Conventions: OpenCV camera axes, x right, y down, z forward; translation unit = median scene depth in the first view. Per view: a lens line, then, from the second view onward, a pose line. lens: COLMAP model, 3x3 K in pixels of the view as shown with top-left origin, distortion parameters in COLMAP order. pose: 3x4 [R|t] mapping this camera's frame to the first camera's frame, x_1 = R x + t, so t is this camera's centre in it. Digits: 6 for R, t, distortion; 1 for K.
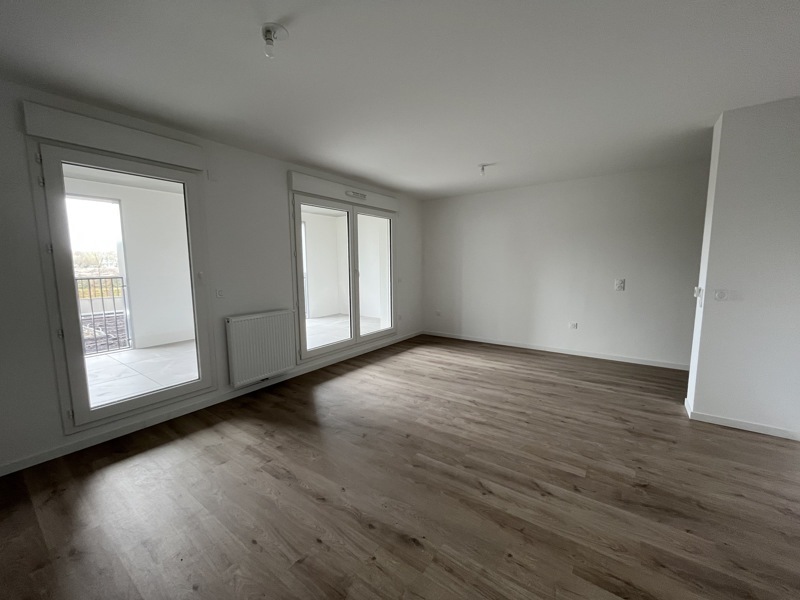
lens RADIAL K [[323.9, 0, 399.8], [0, 323.9, 299.6], [0, 0, 1]] dist [0.000976, 0.000045]
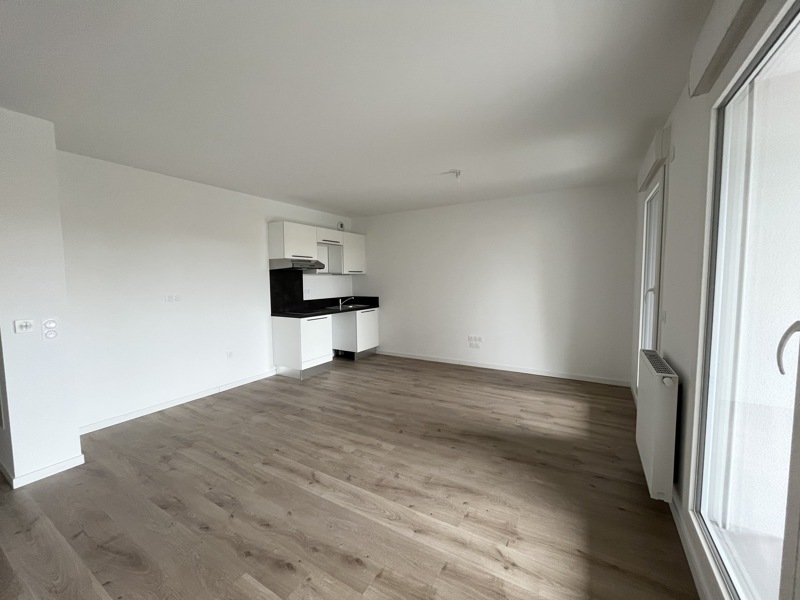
lens RADIAL K [[323.9, 0, 399.7], [0, 323.9, 300.9], [0, 0, 1]] dist [0.000976, 0.000045]
pose [[-0.996372, 0.023884, -0.081683, 0.104663], [0.008740, 0.983454, 0.180948, -0.221664], [0.084653, 0.179578, -0.980095, 1.899138]]
